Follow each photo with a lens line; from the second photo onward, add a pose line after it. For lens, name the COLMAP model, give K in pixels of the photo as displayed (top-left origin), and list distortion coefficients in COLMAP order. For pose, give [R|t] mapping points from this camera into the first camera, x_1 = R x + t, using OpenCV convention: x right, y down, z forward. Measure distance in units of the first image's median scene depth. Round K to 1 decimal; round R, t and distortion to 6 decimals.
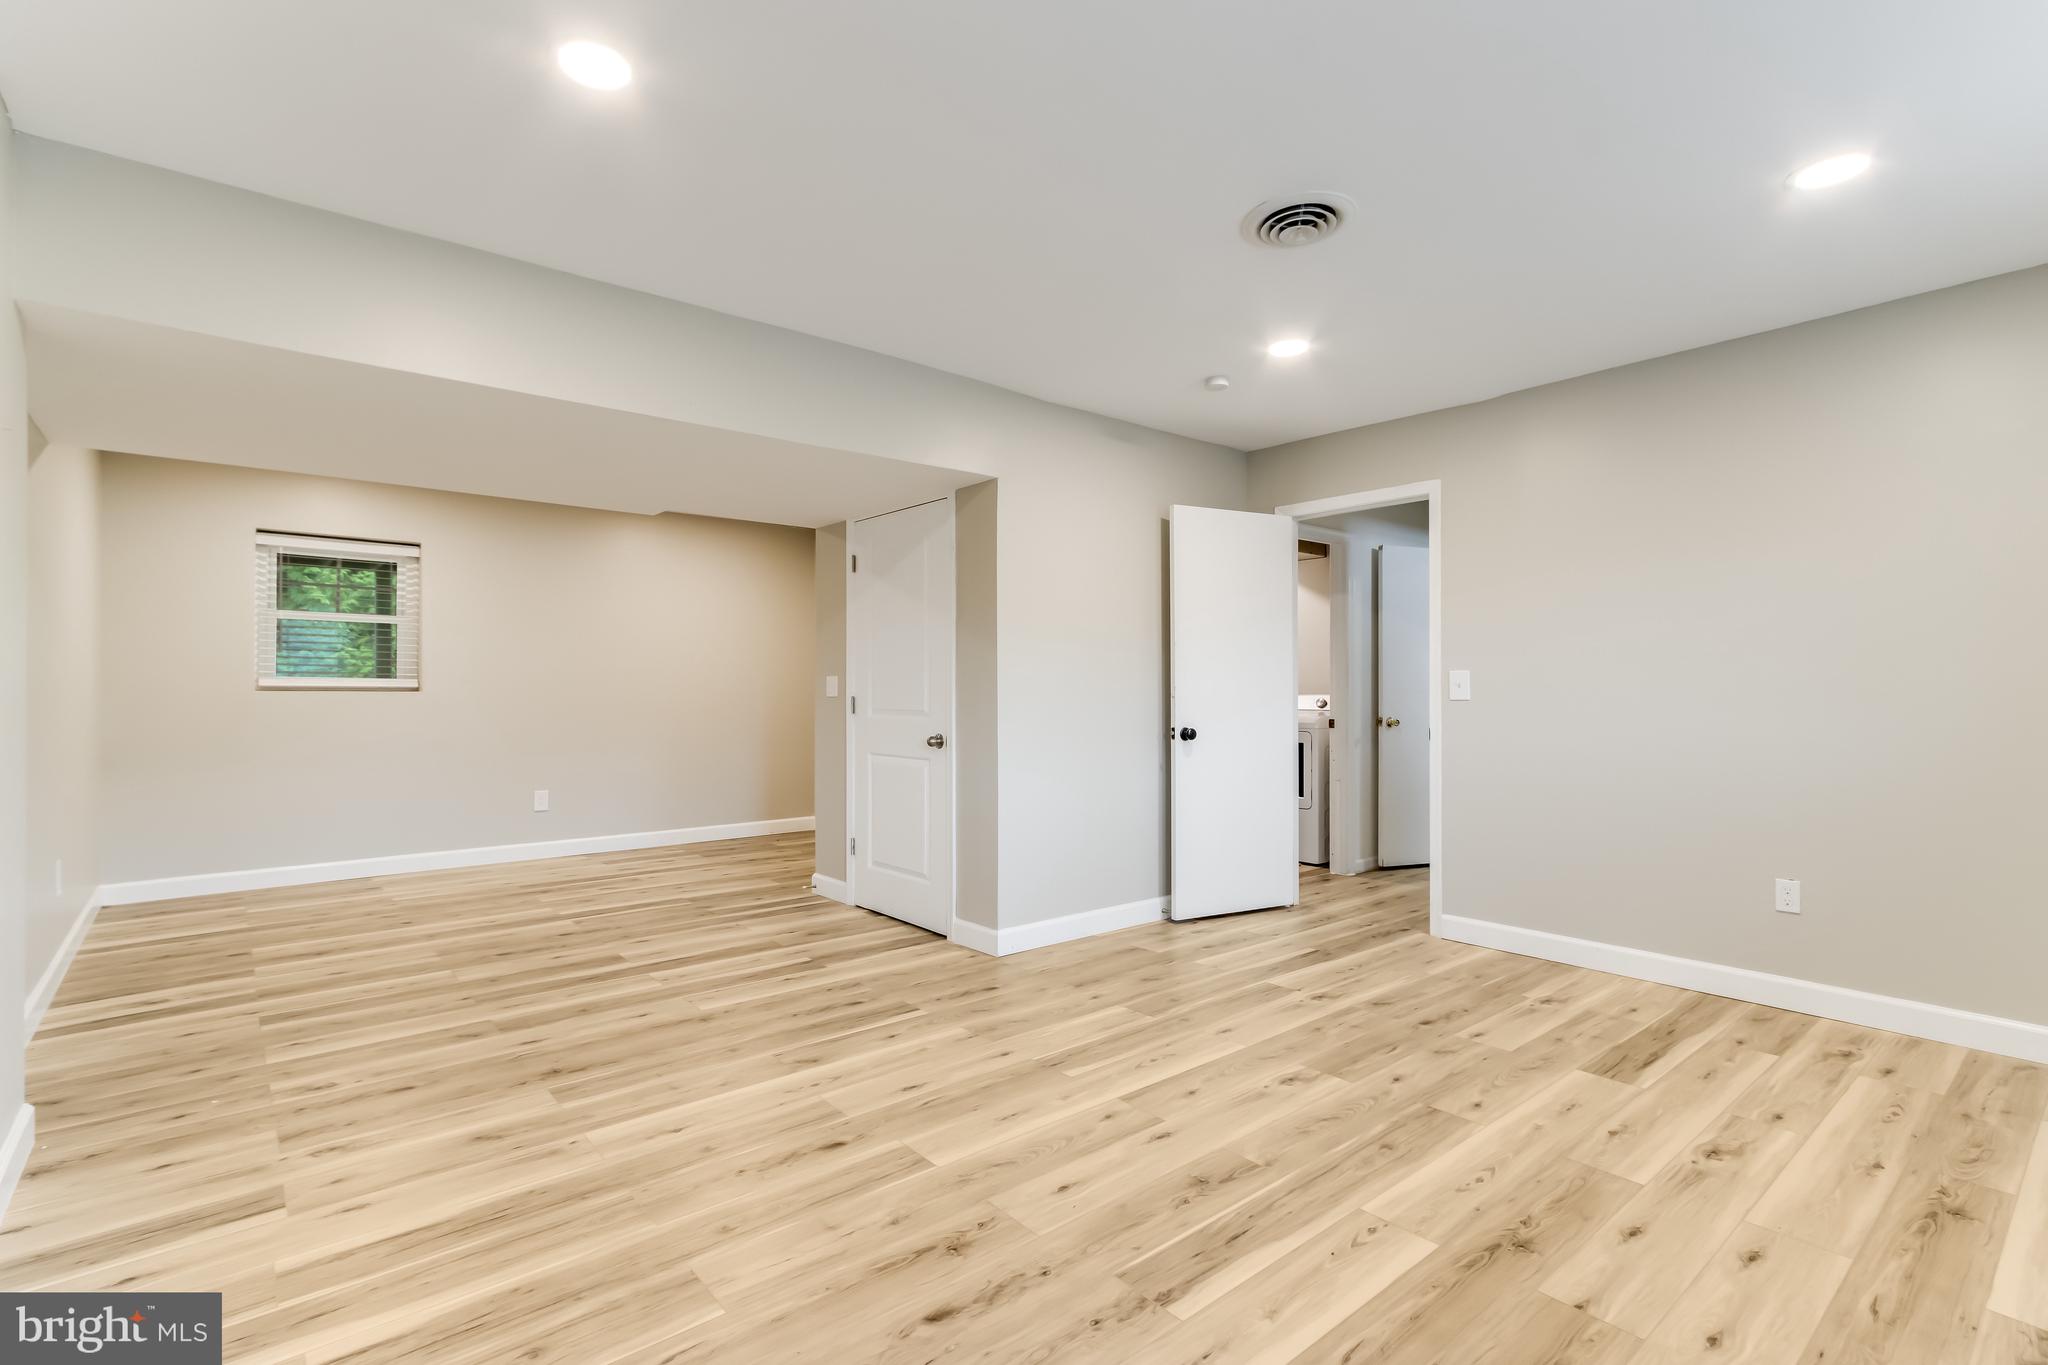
lens RADIAL K [[943.5, 0, 995.7], [0, 943.5, 684.6], [0, 0, 1]] dist [0.004177, -0.000168]
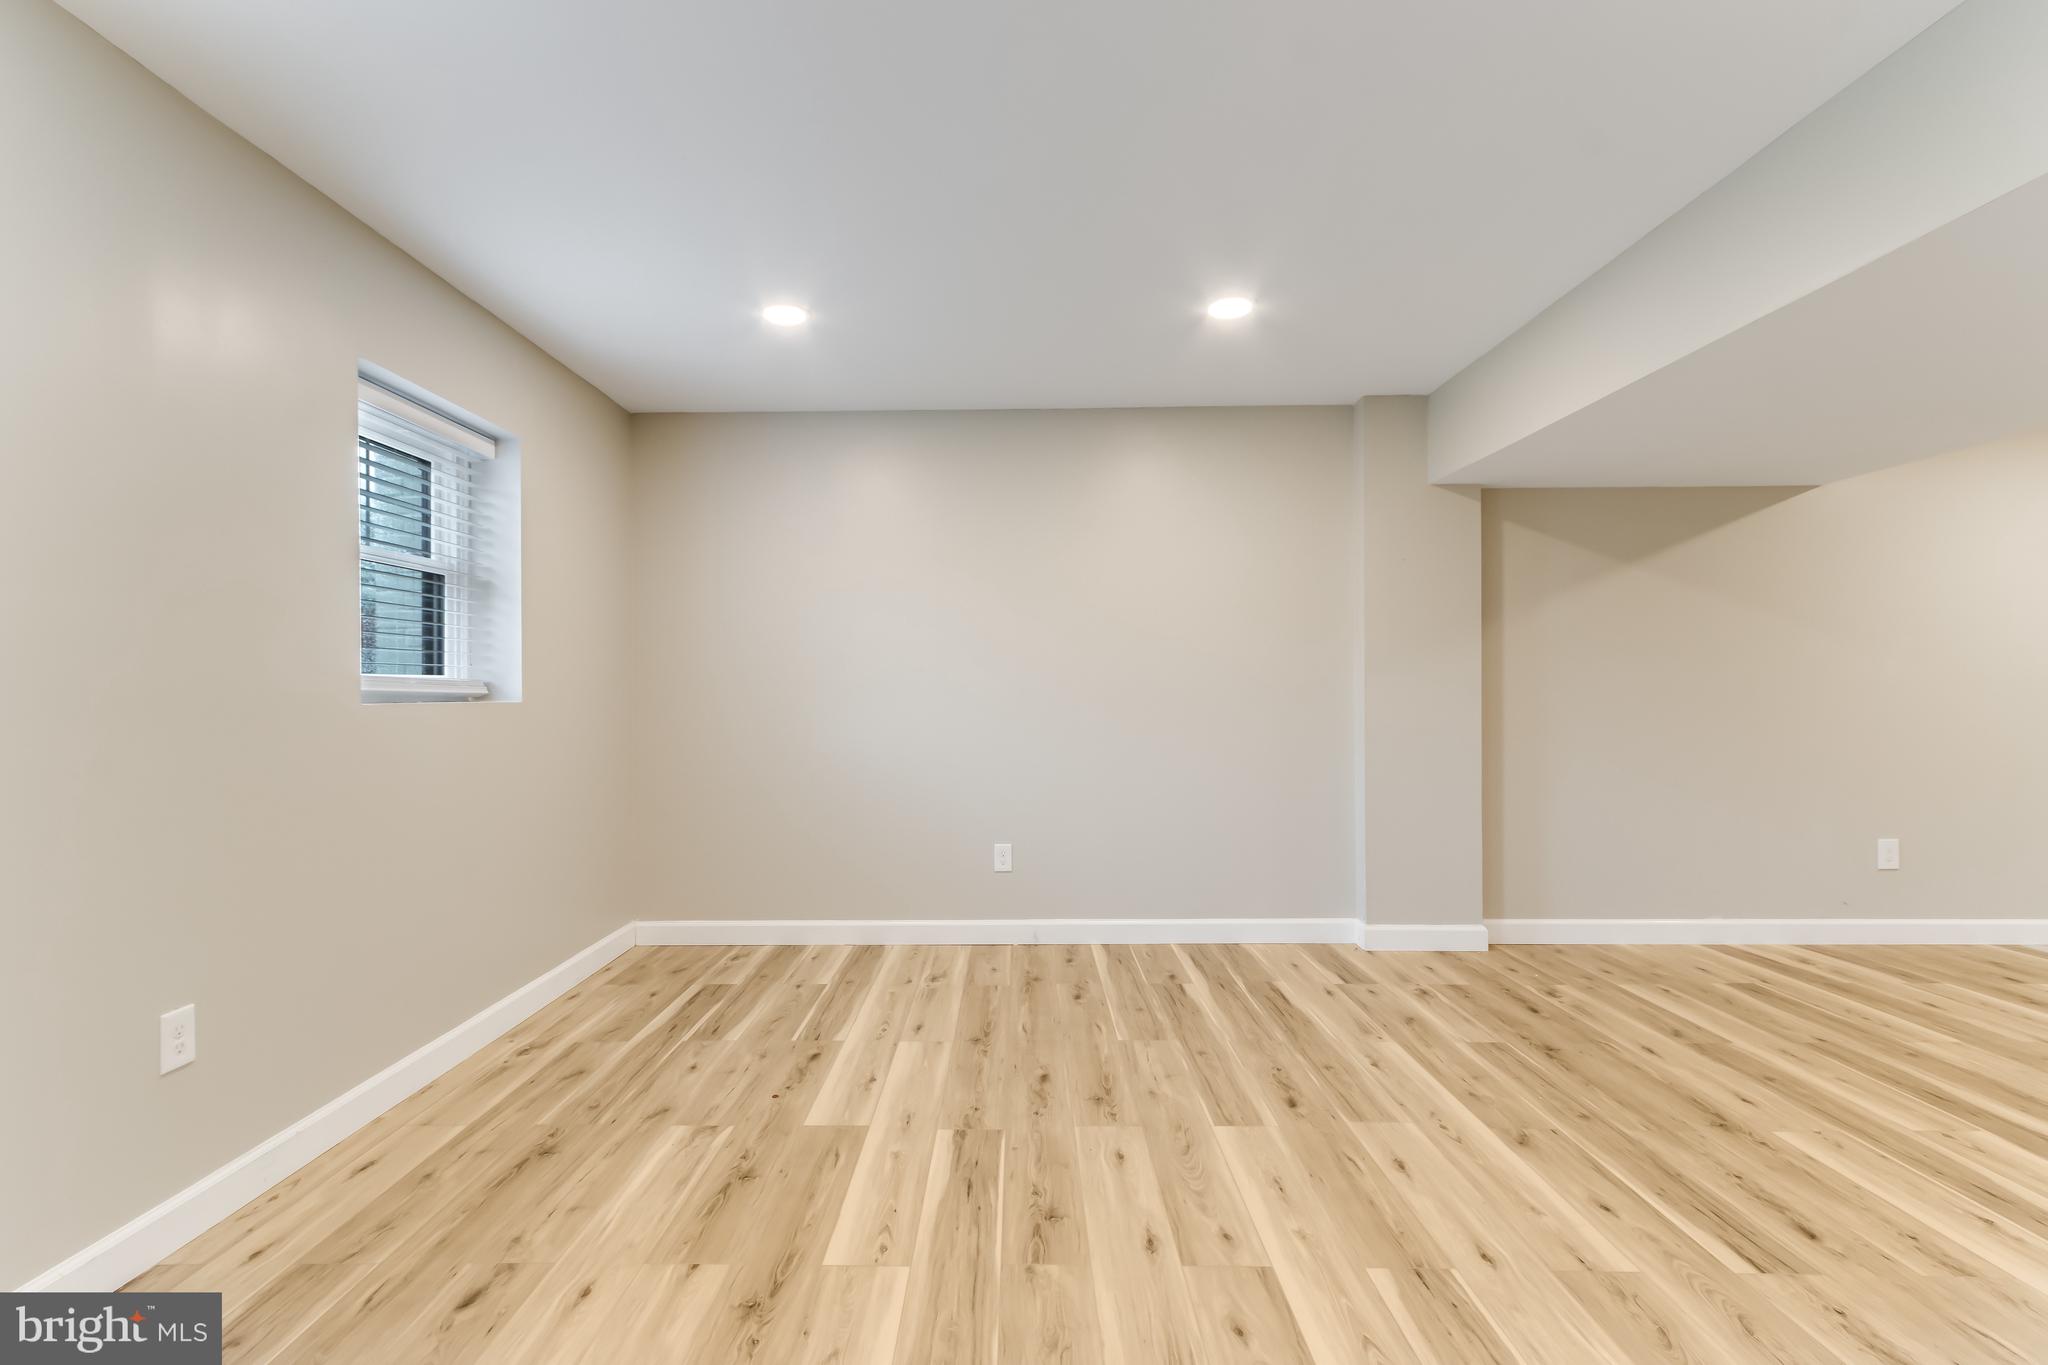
lens RADIAL K [[943.5, 0, 995.7], [0, 943.5, 684.6], [0, 0, 1]] dist [0.004177, -0.000168]
pose [[-0.648505, -0.000842, -0.761210, 0.588745], [0.009249, 0.999917, -0.008986, 0.001315], [0.761154, -0.012868, -0.648443, 0.953690]]
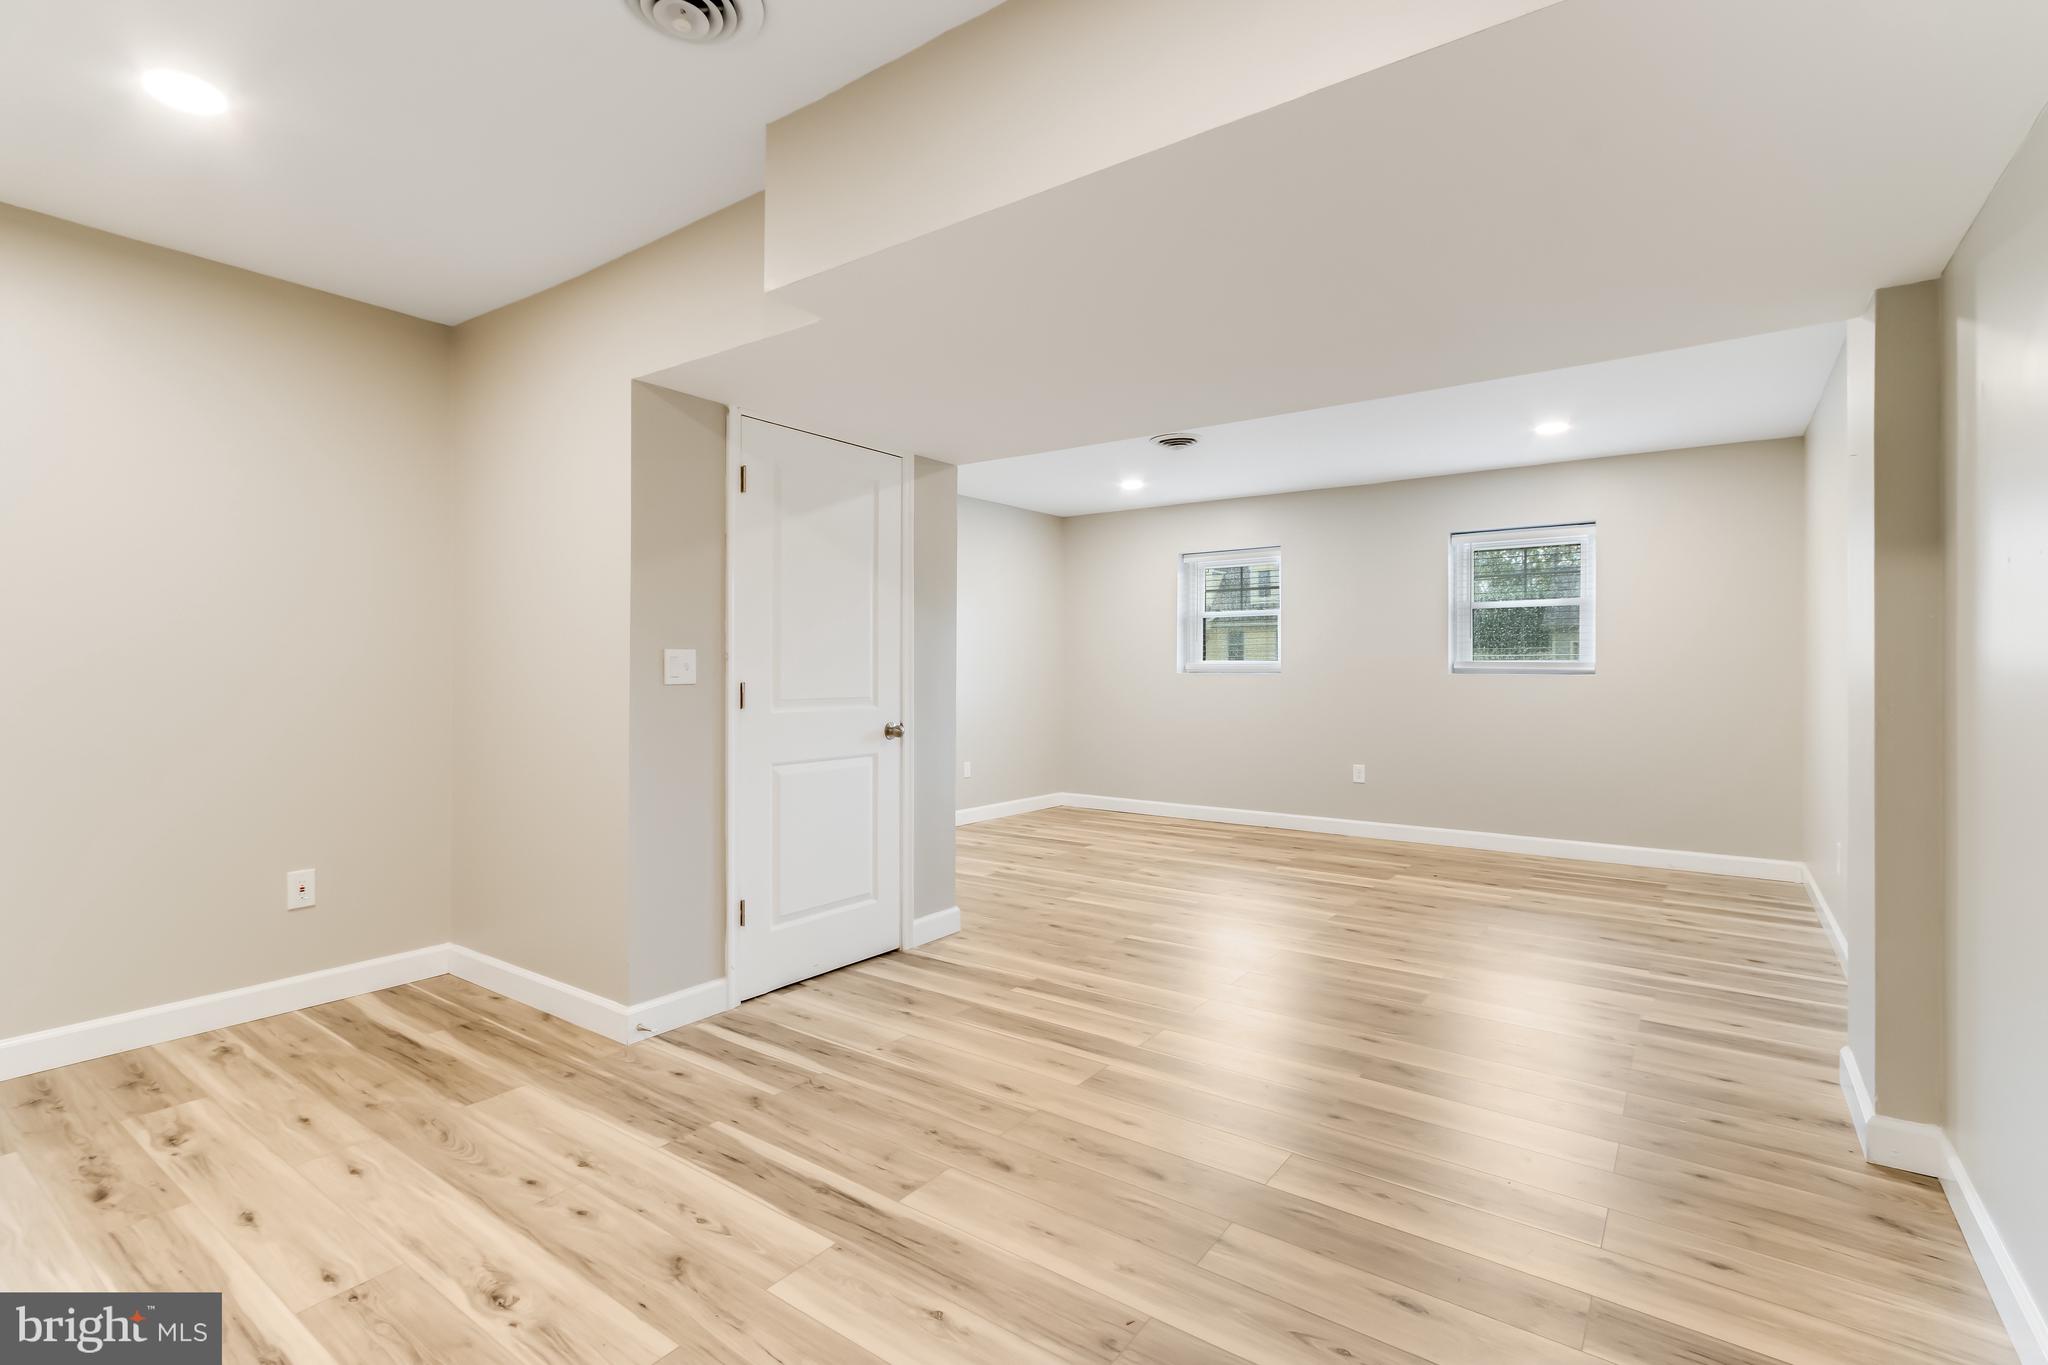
lens RADIAL K [[957.6, 0, 985.7], [0, 957.6, 674.7], [0, 0, 1]] dist [0.001235, -0.000046]
pose [[-0.236172, -0.004621, 0.971700, -1.138370], [-0.006775, 0.999972, 0.003109, 0.006102], [-0.971688, -0.005848, -0.236197, 1.364530]]
